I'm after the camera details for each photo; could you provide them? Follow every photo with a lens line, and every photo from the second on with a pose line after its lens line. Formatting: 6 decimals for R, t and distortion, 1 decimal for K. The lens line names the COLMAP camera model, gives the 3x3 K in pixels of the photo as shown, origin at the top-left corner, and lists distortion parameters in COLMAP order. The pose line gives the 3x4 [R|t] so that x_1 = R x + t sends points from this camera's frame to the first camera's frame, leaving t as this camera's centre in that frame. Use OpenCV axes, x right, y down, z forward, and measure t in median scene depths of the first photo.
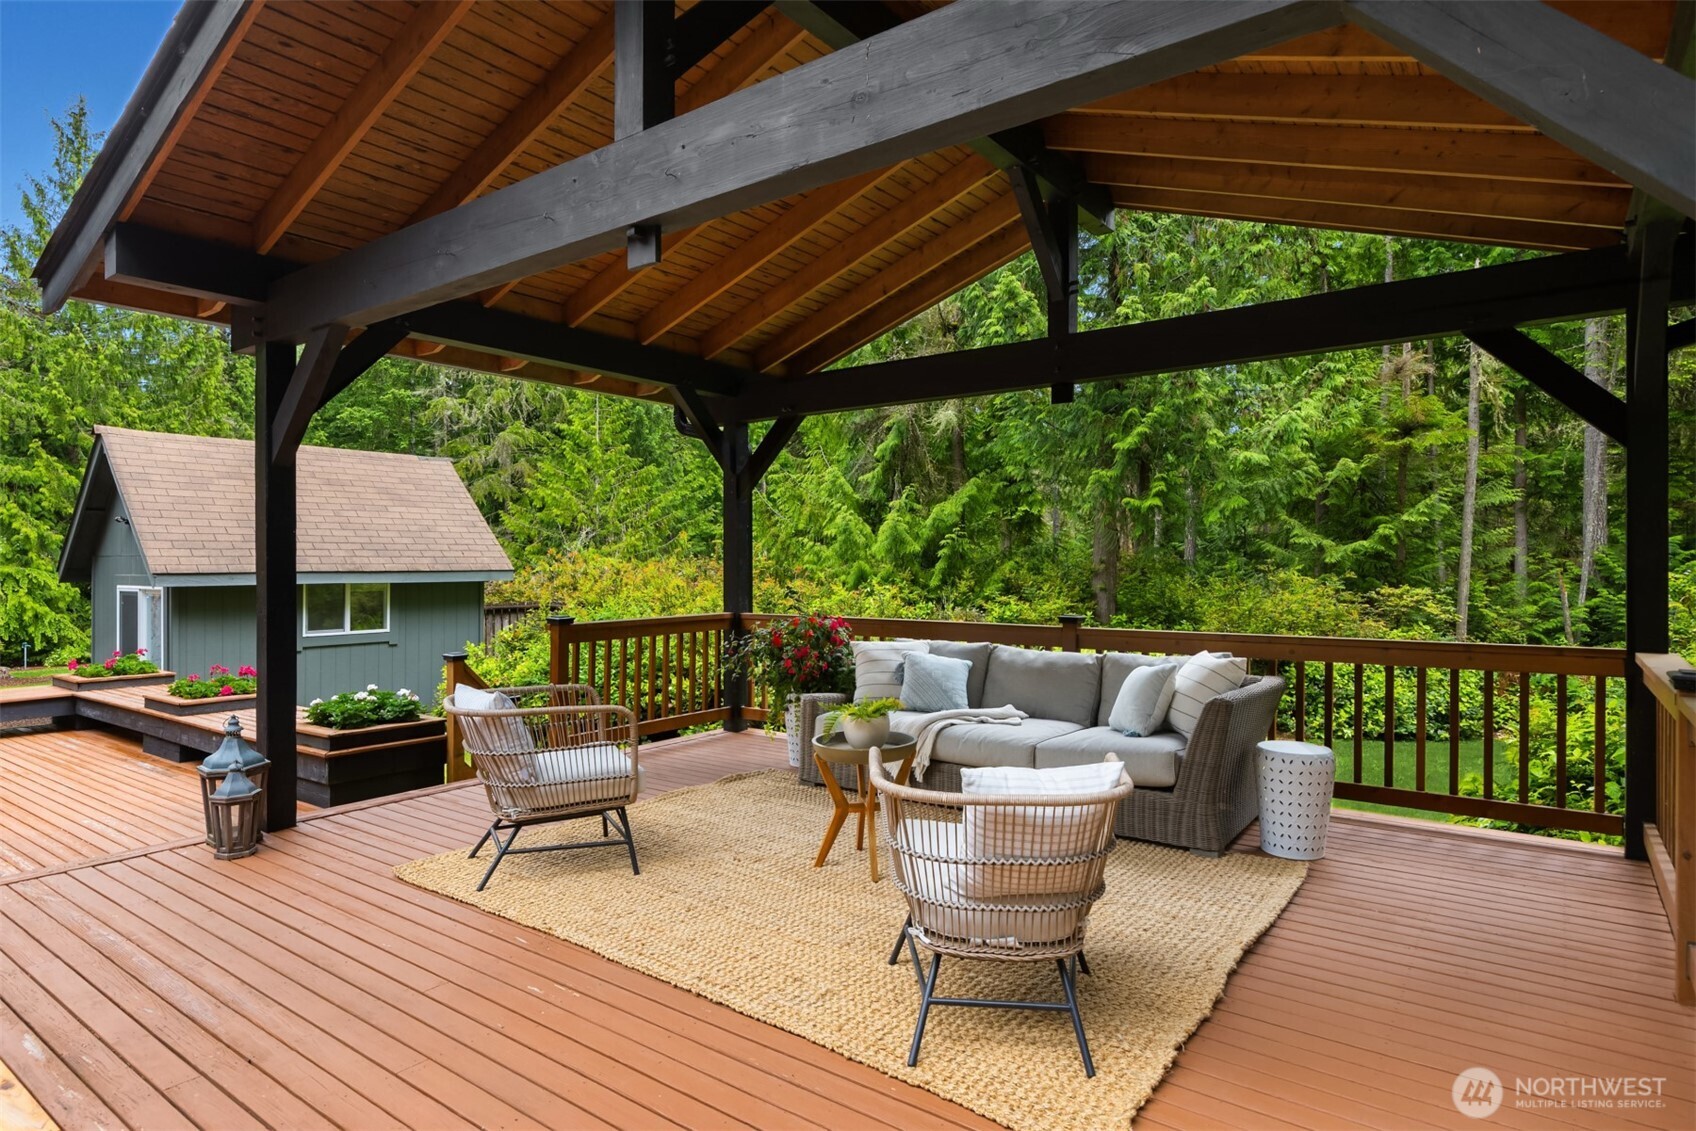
lens RADIAL K [[969.3, 0, 846.6], [0, 969.3, 559.6], [0, 0, 1]] dist [0.006862, -0.004709]
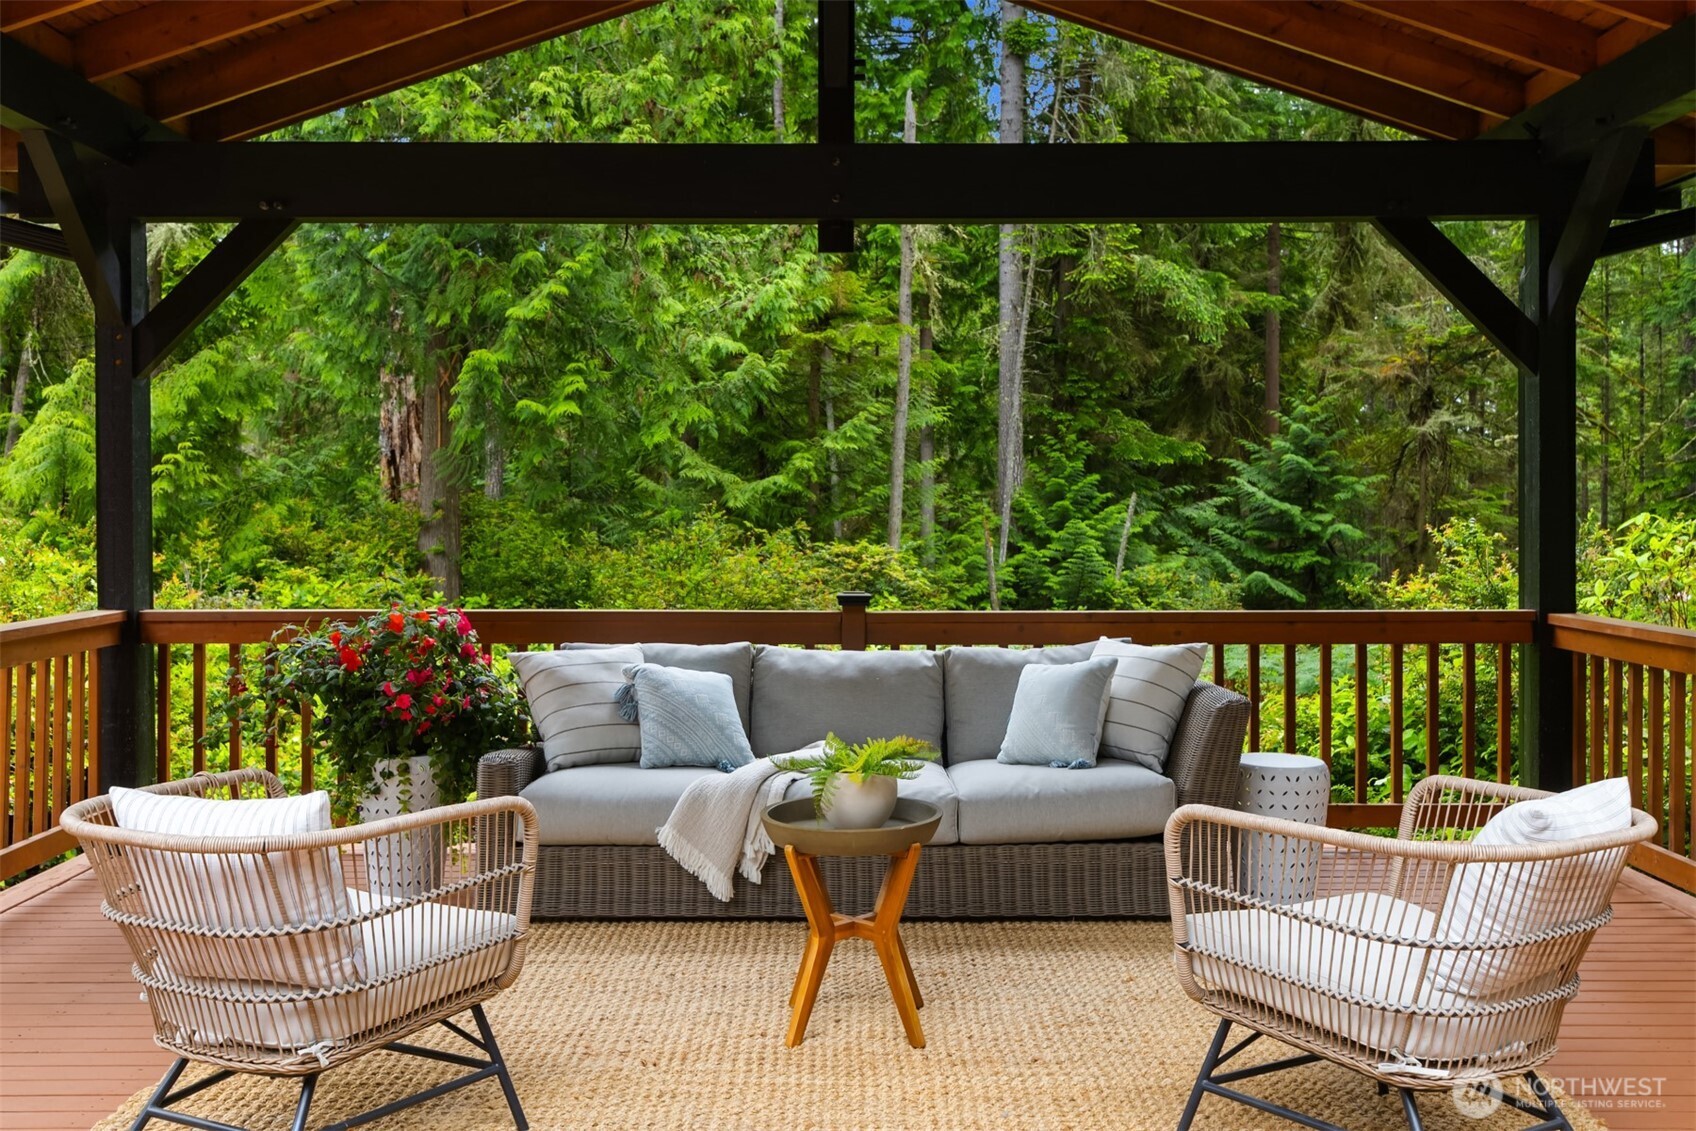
lens RADIAL K [[1655.4, 0, 845.0], [0, 1655.4, 521.6], [0, 0, 1]] dist [-0.007978, 0.000000]
pose [[0.791490, -0.003753, 0.611170, -0.170208], [-0.003572, 0.999936, 0.010766, -0.000125], [-0.611171, -0.010704, 0.791426, 0.062059]]
